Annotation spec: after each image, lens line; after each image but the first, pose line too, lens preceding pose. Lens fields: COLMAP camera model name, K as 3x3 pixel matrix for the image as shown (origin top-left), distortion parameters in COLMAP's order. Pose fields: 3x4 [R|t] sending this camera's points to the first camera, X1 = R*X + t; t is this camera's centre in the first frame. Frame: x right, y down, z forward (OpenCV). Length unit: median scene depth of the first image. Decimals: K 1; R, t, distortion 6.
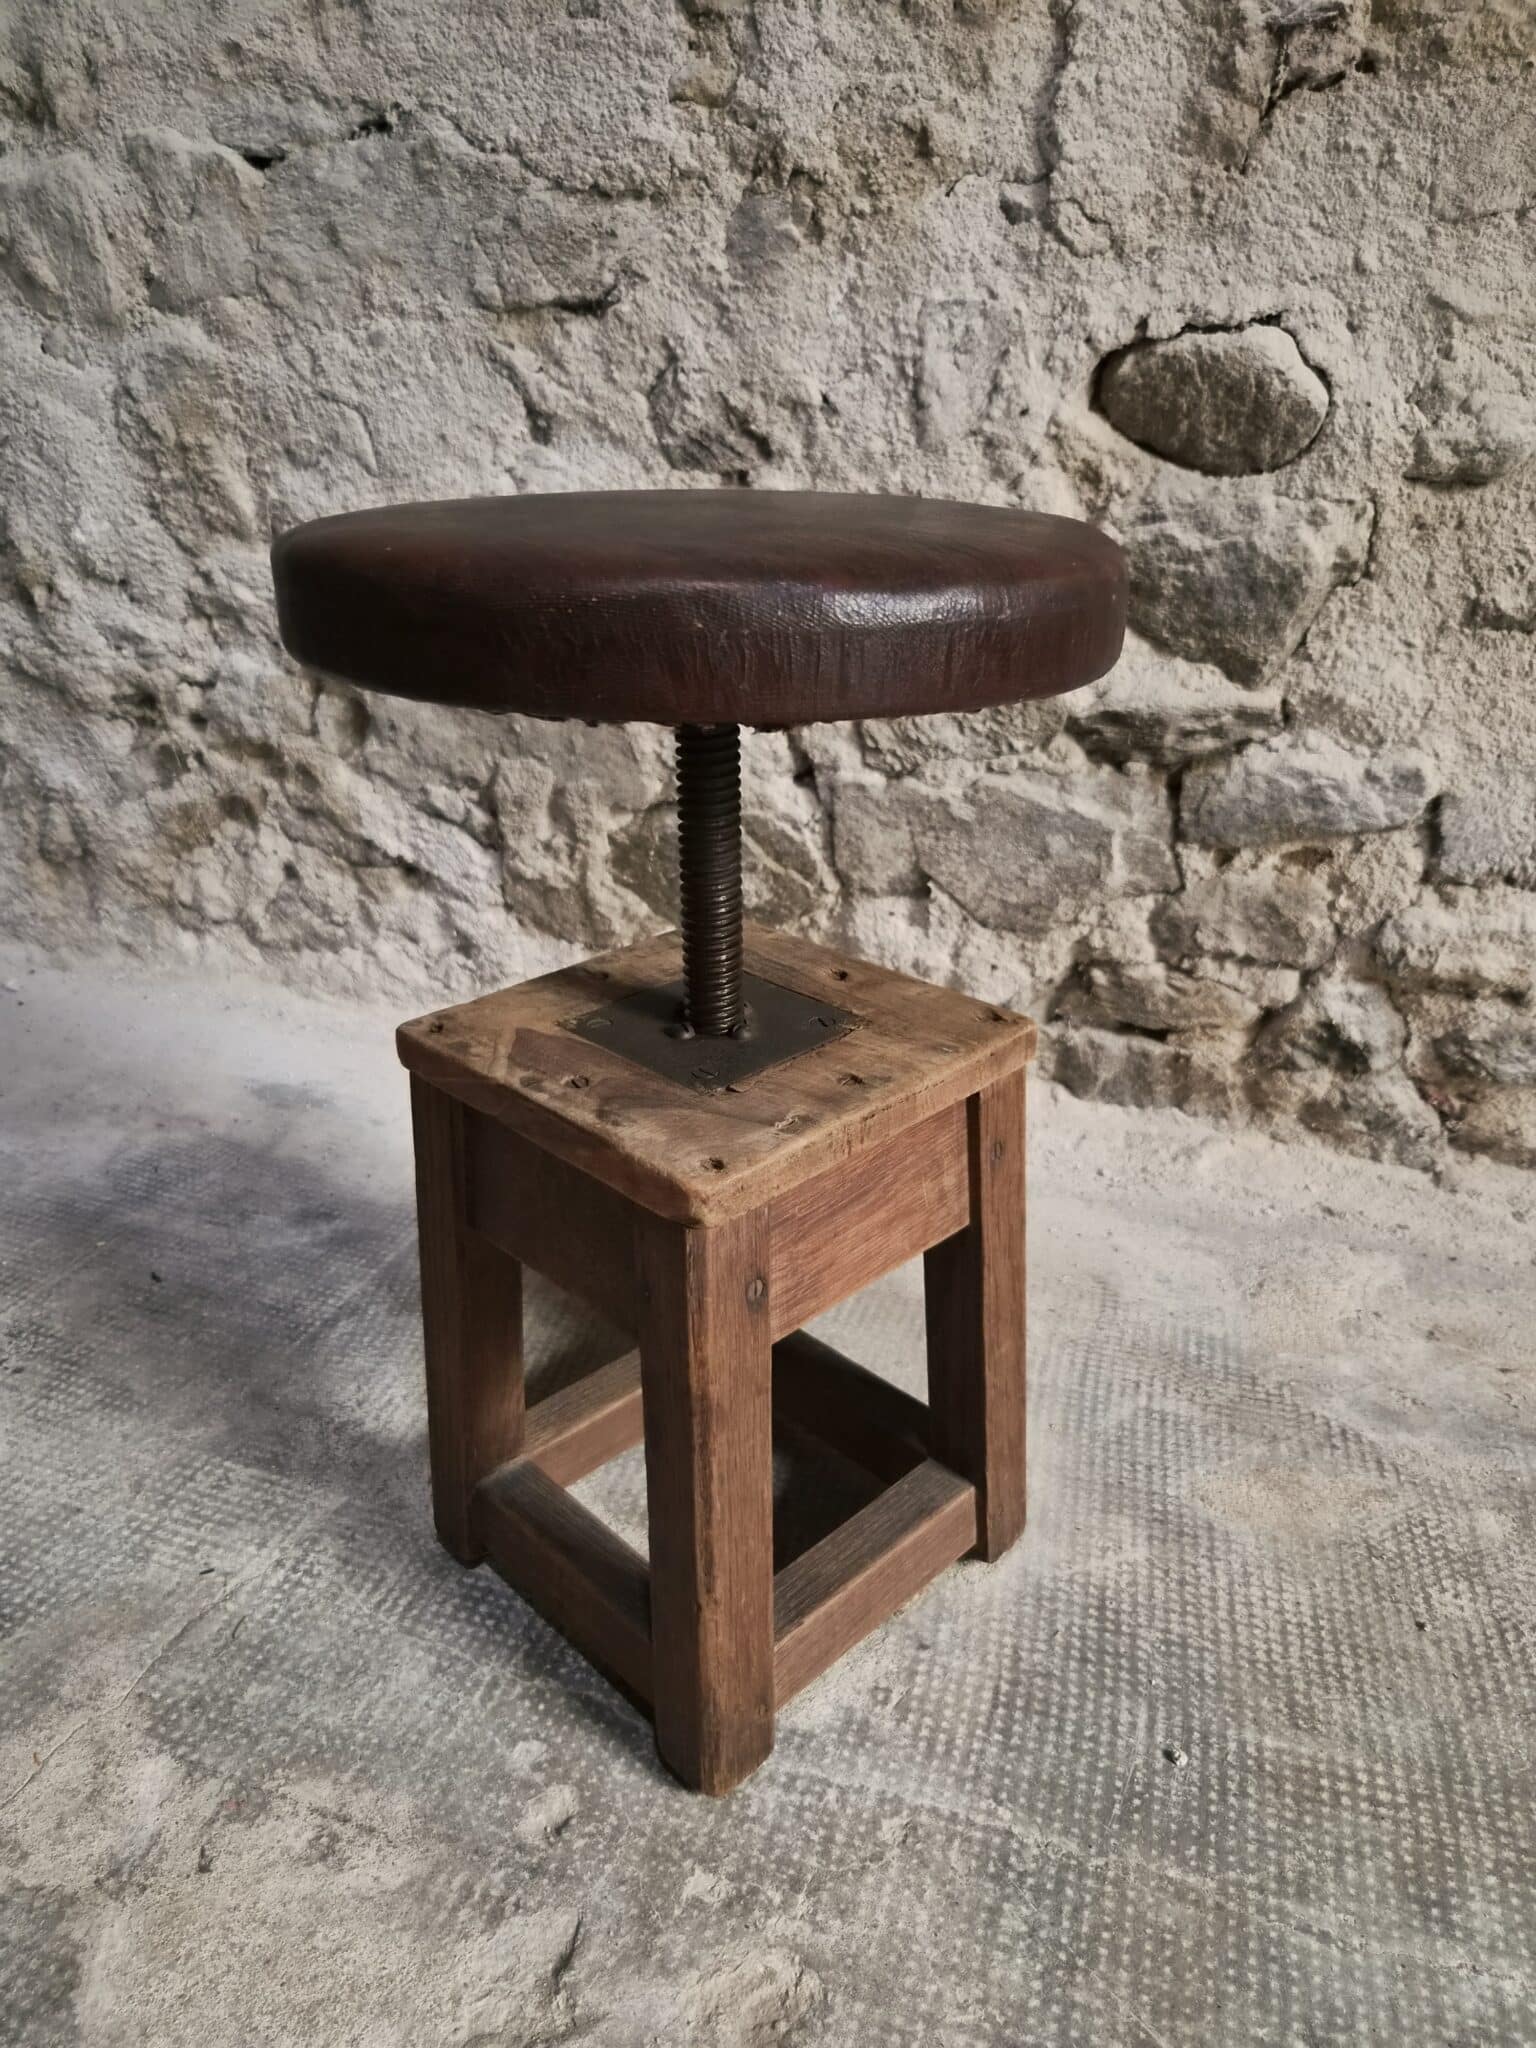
lens RADIAL K [[1394.6, 0, 760.6], [0, 1394.6, 1031.0], [0, 0, 1]] dist [0.053024, -0.045747]
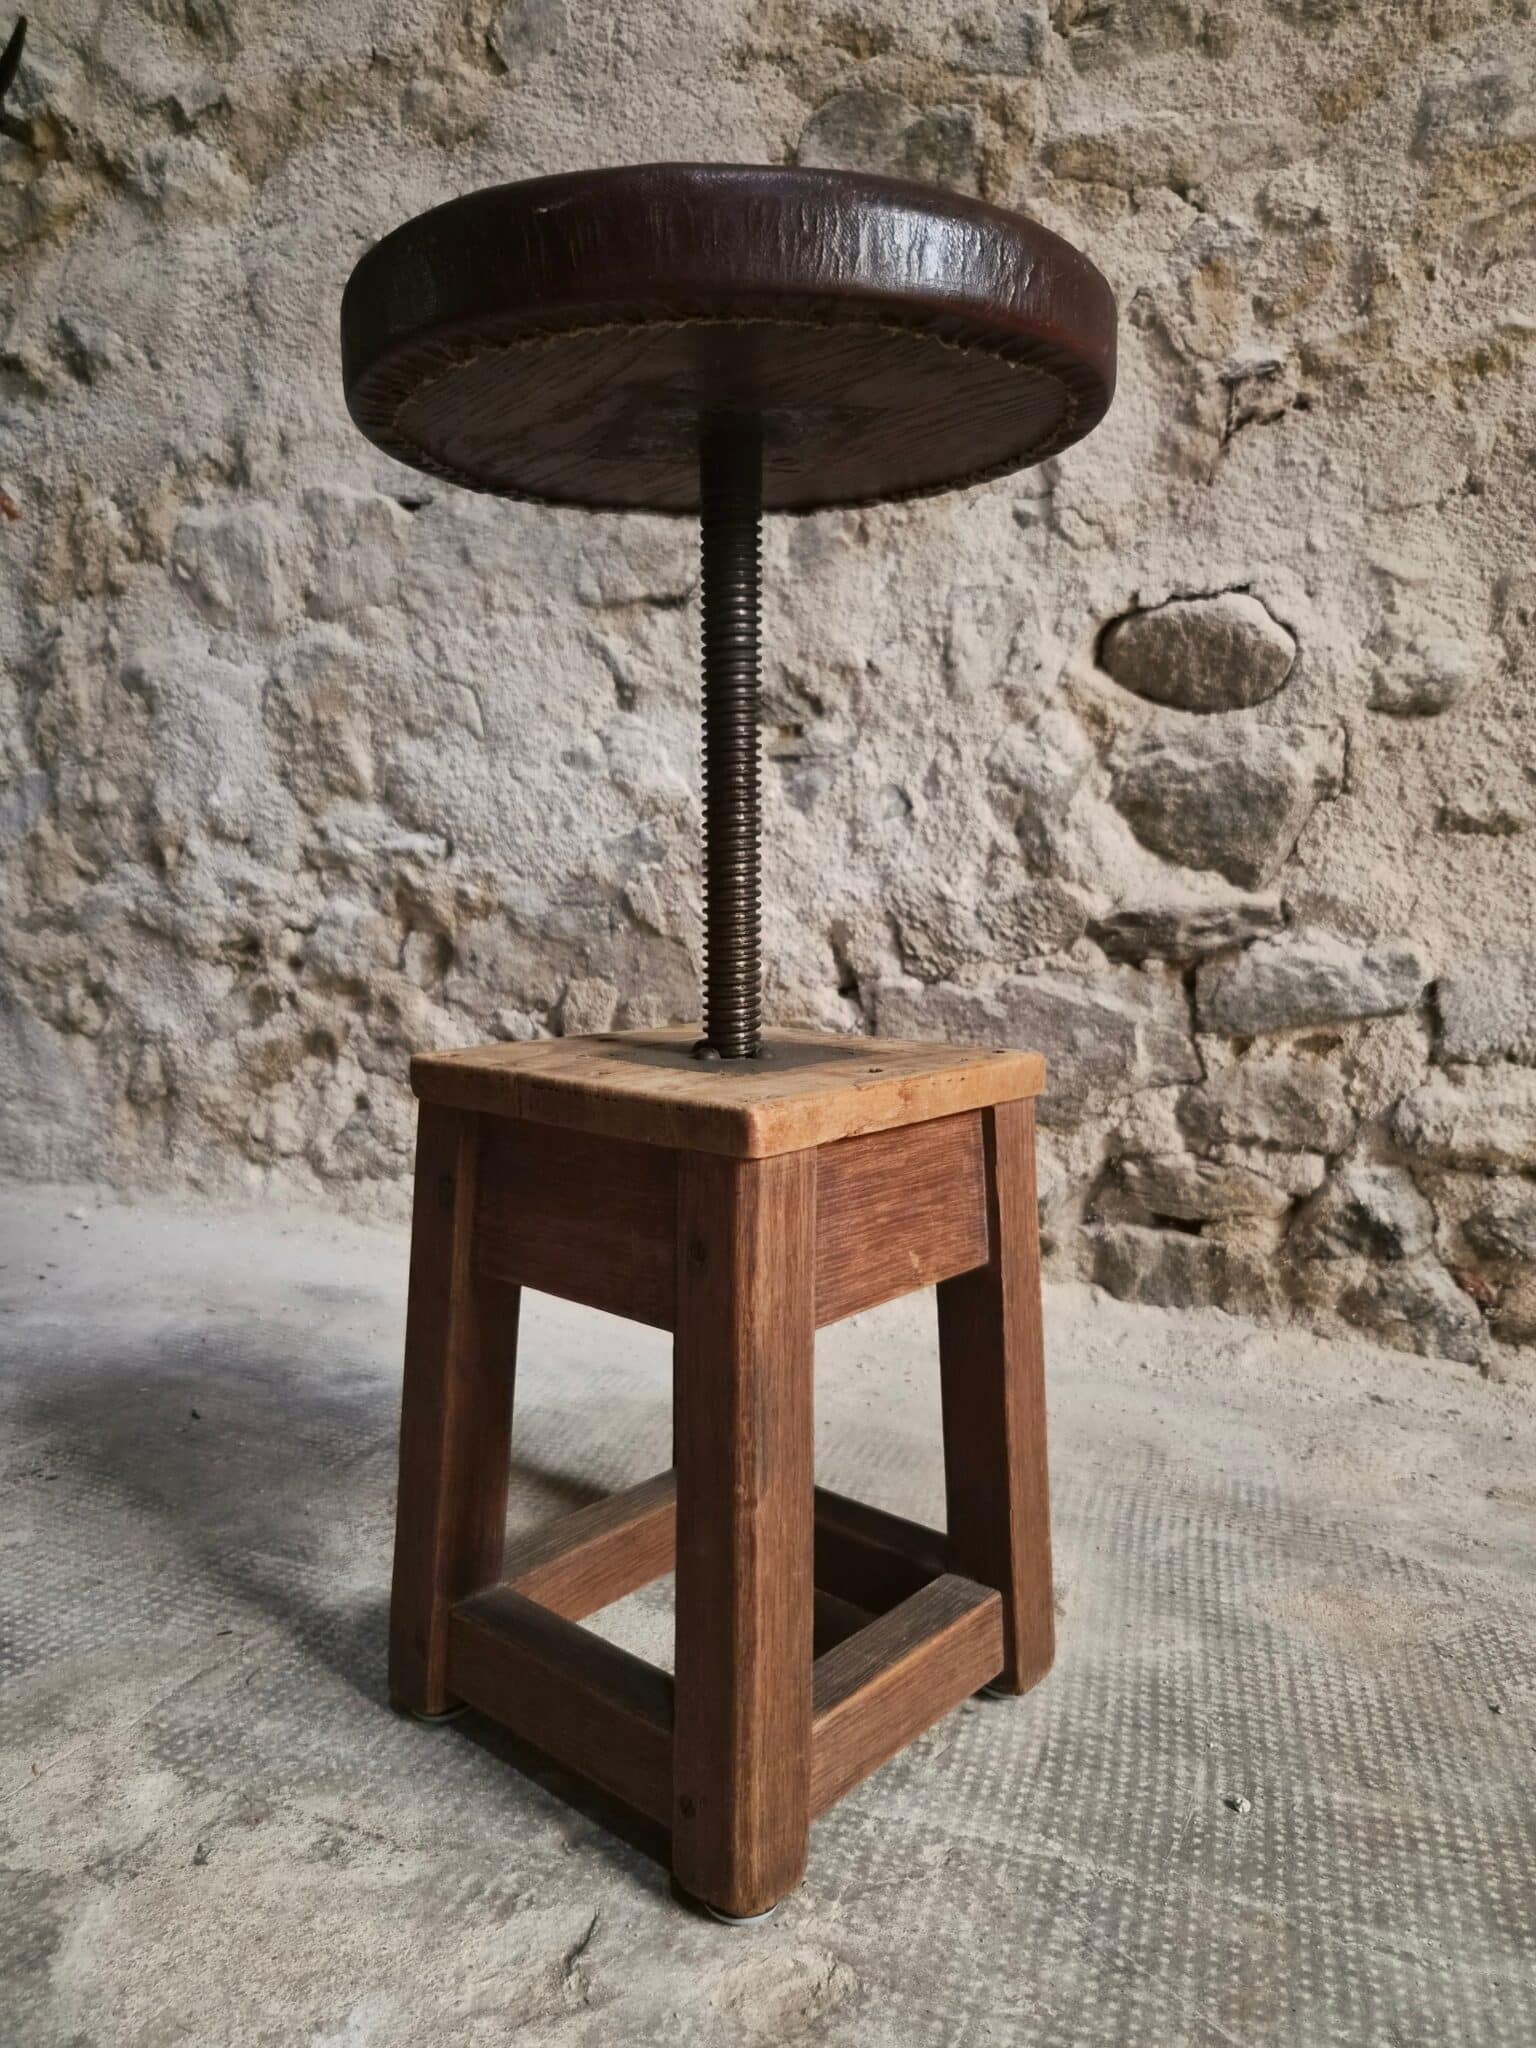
lens RADIAL K [[1407.8, 0, 774.6], [0, 1407.8, 1024.4], [0, 0, 1]] dist [0.055625, -0.047173]
pose [[0.999547, 0.018899, -0.023428, 0.000012], [-0.025122, 0.952516, -0.303449, 0.217905], [0.016581, 0.303900, 0.952560, -0.042823]]
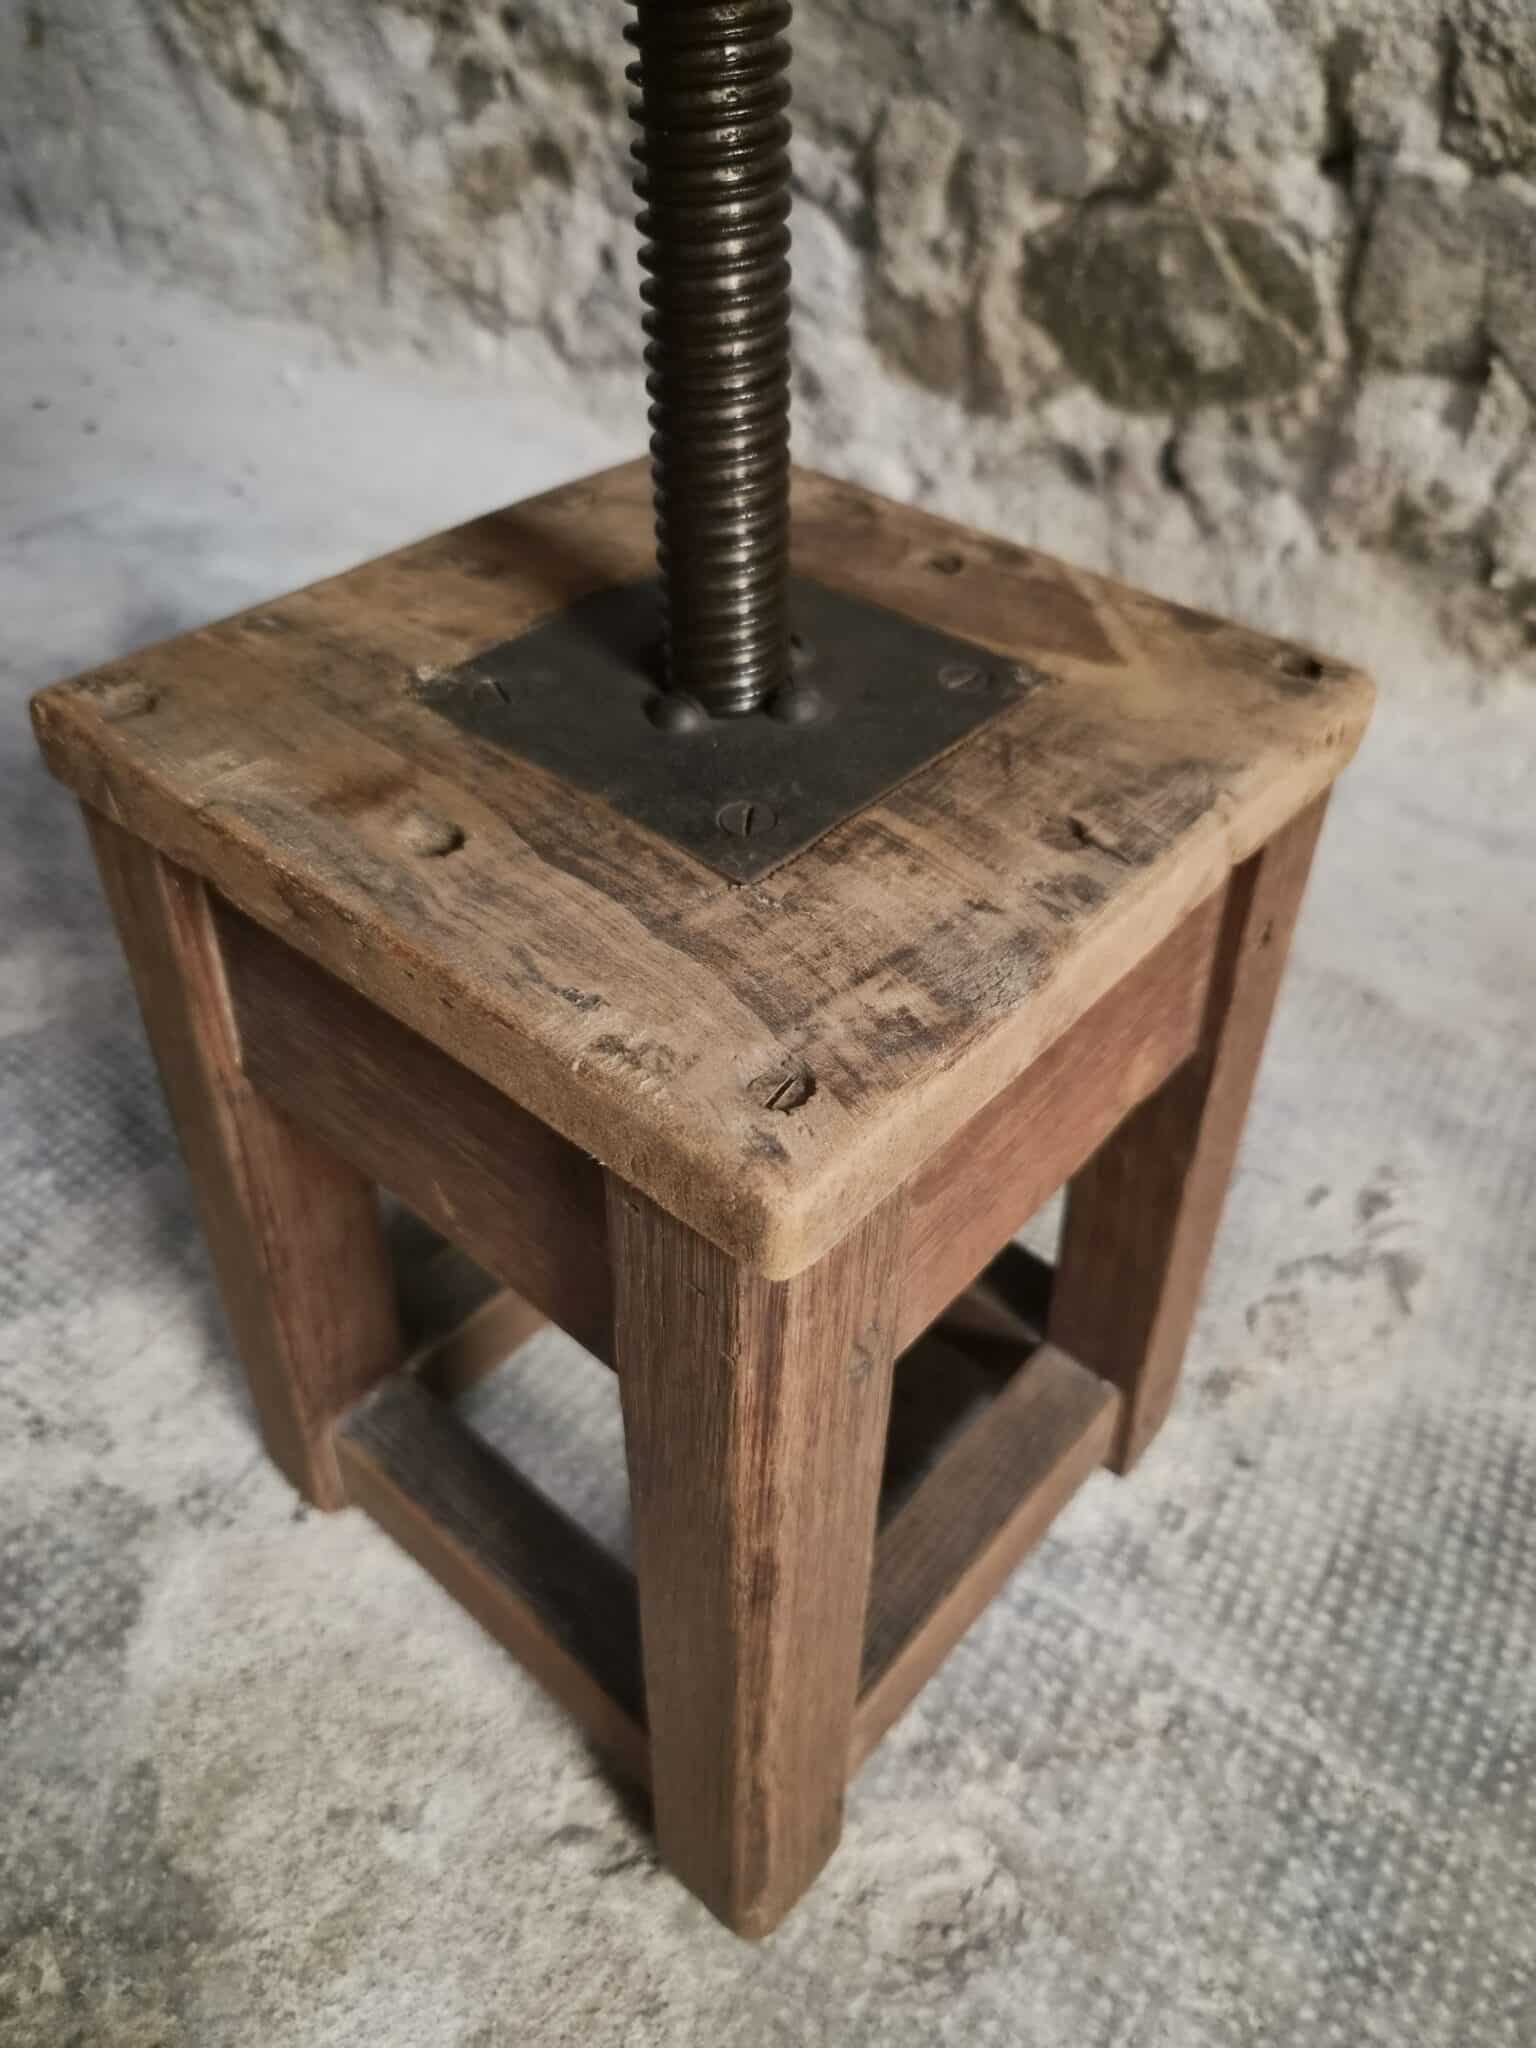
lens RADIAL K [[1423.4, 0, 790.2], [0, 1423.4, 1030.4], [0, 0, 1]] dist [0.033169, -0.042777]
pose [[0.963489, 0.201402, -0.176428, -0.018668], [-0.133430, 0.932447, 0.335768, 0.007572], [0.232135, -0.299968, 0.925275, 0.244450]]
